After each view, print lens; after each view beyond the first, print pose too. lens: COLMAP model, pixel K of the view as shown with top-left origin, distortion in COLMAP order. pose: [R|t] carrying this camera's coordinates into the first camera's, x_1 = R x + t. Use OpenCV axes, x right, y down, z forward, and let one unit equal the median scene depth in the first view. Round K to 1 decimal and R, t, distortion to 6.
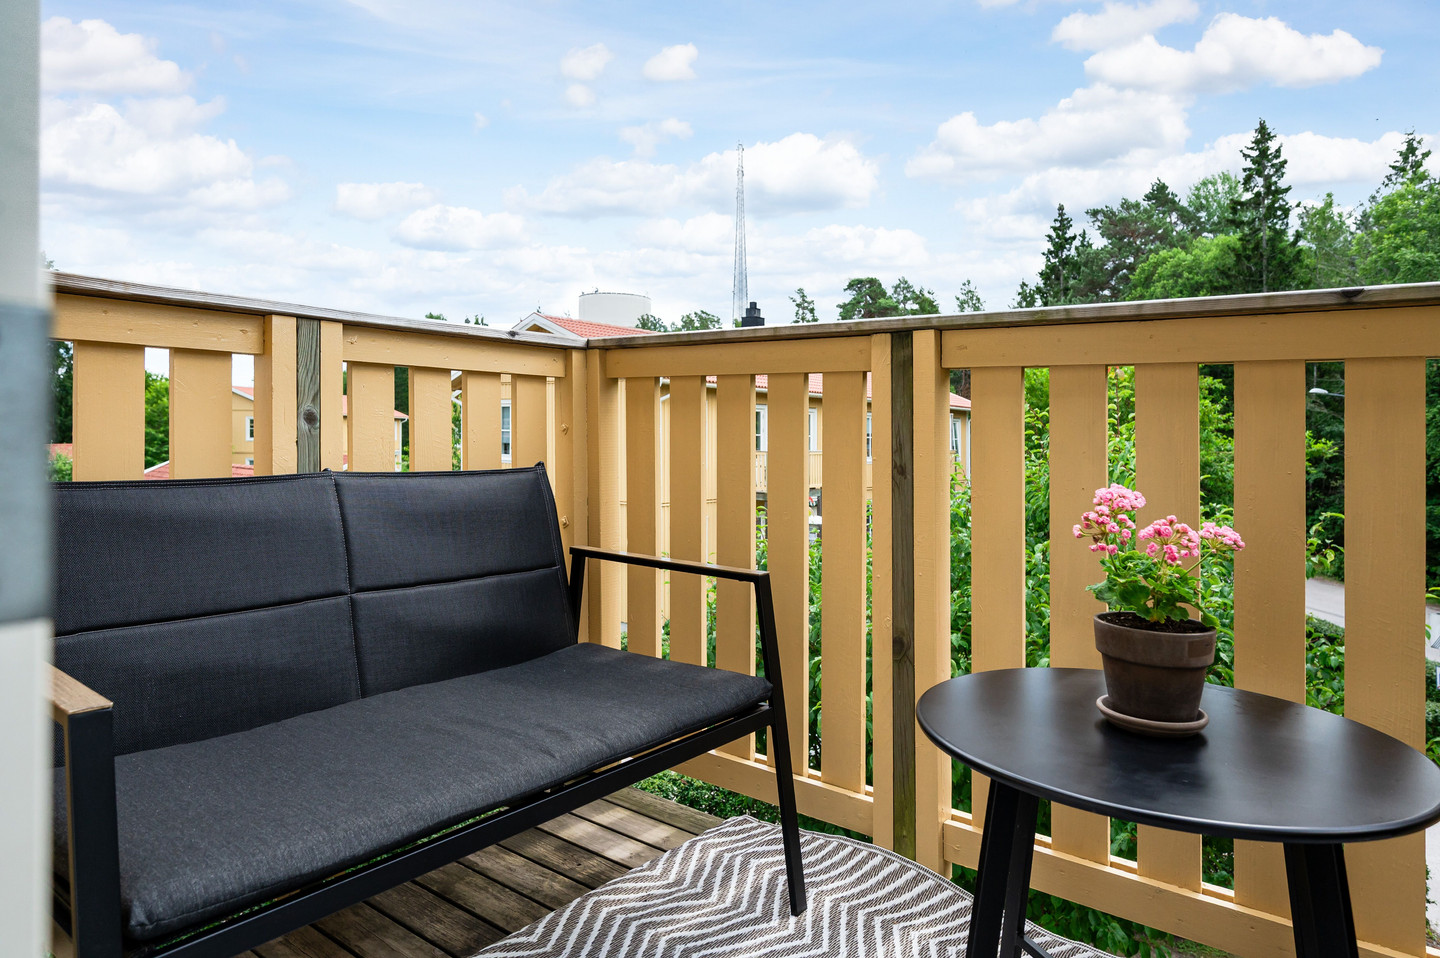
lens RADIAL K [[823.9, 0, 721.4], [0, 823.9, 395.8], [0, 0, 1]] dist [-0.001329, -0.000834]
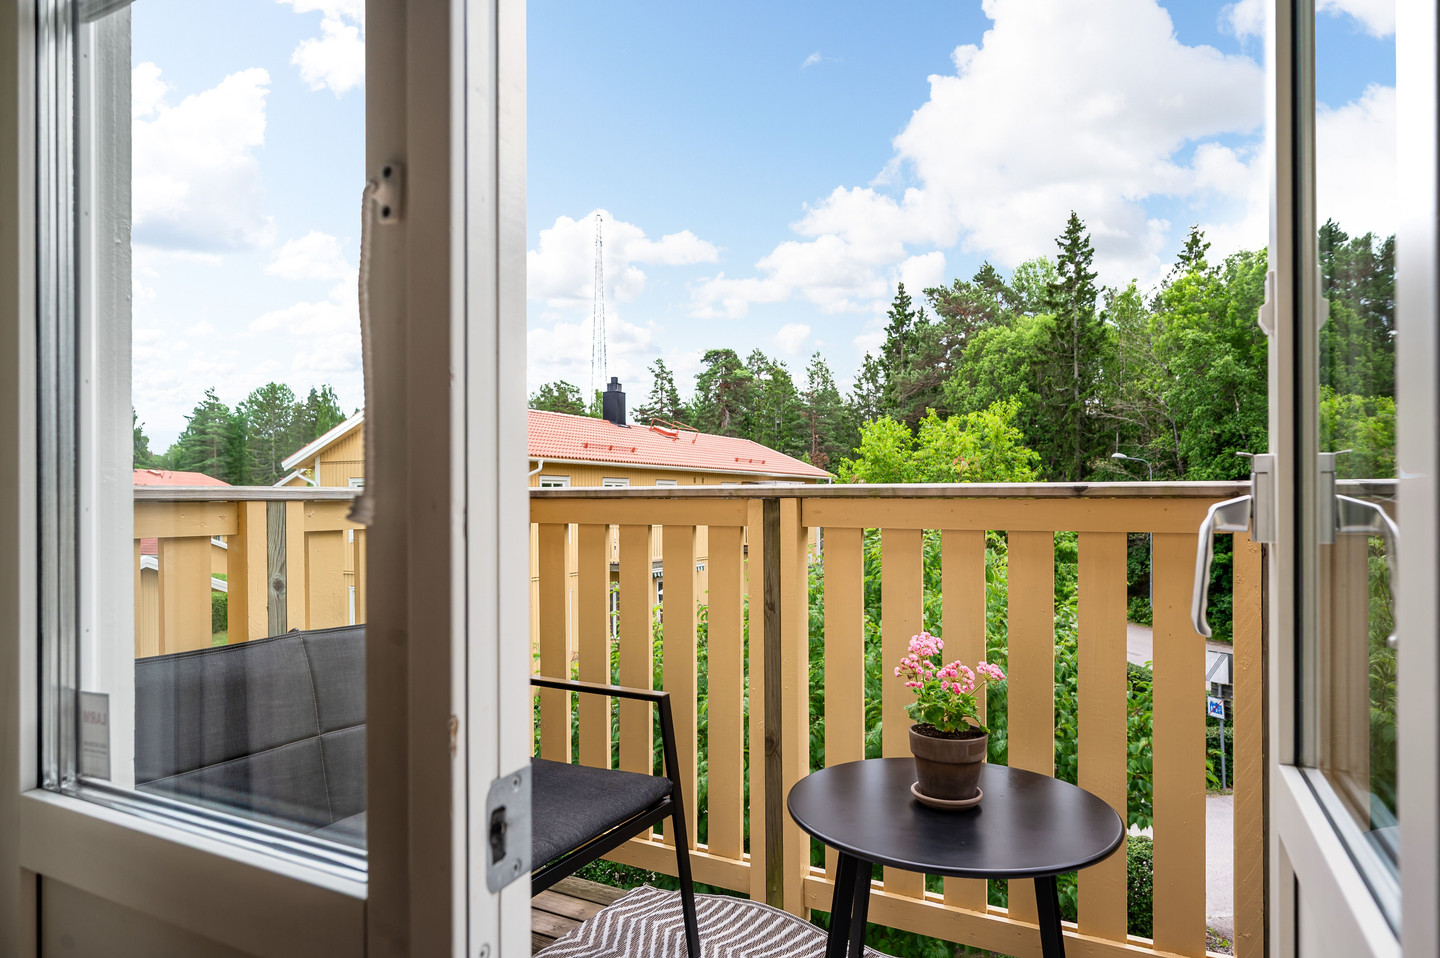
lens RADIAL K [[809.1, 0, 720.0], [0, 809.1, 479.0], [0, 0, 1]] dist [0.003595, 0.000197]
pose [[0.985459, -0.008124, 0.169718, -0.070493], [0.004818, 0.999791, 0.019881, -0.132354], [-0.169844, -0.018774, 0.985292, -0.215733]]
